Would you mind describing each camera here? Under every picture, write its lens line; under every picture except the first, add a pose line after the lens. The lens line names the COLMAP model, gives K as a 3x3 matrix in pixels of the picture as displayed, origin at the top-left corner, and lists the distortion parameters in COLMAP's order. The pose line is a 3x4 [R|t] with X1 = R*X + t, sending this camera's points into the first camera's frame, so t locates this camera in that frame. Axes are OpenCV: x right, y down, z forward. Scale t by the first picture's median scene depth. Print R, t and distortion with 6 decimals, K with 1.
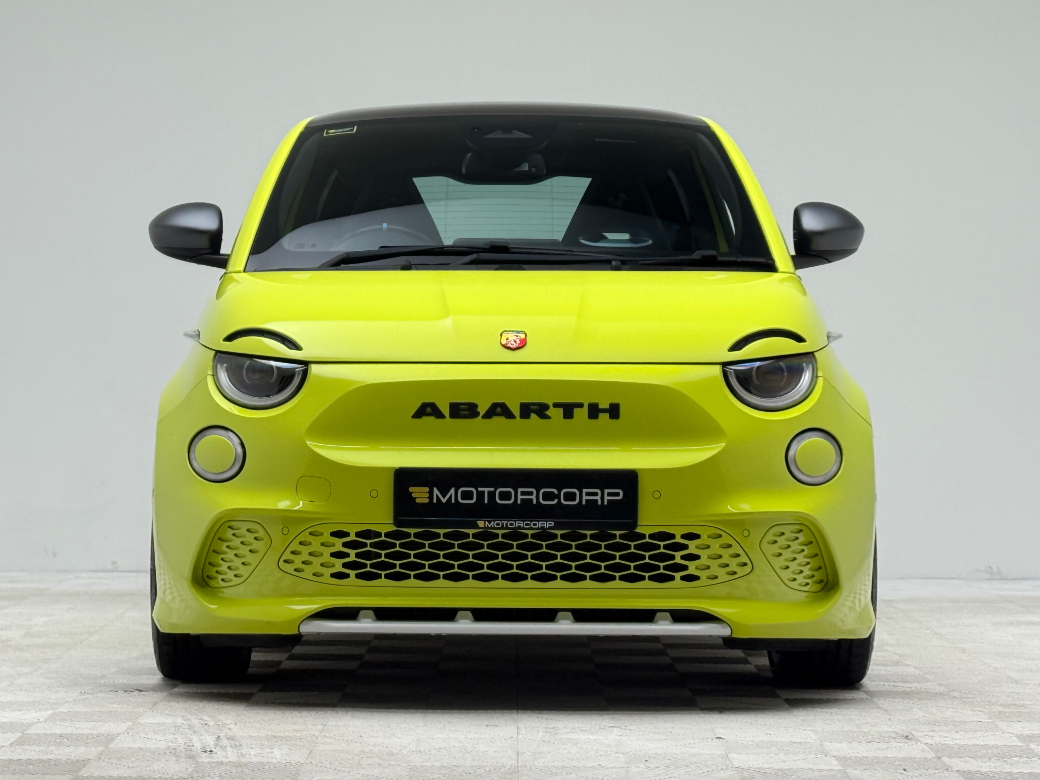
lens RADIAL K [[3032.0, 0, 520.0], [0, 3032.0, 390.0], [0, 0, 1]] dist [-0.509924, 6.803202]
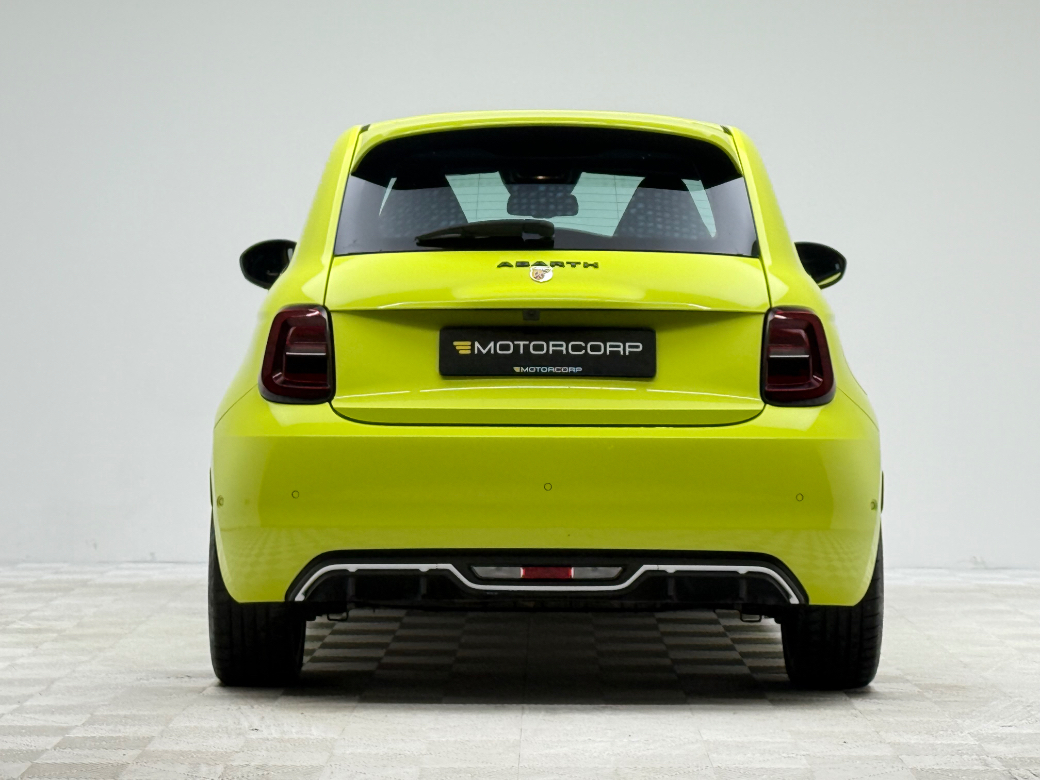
lens RADIAL K [[3103.8, 0, 520.0], [0, 3103.8, 390.0], [0, 0, 1]] dist [-0.166775, -0.670319]
pose [[0.999934, -0.005096, -0.010283, 0.007074], [0.005183, 0.999951, 0.008483, -0.012506], [0.010239, -0.008535, 0.999911, -0.117009]]
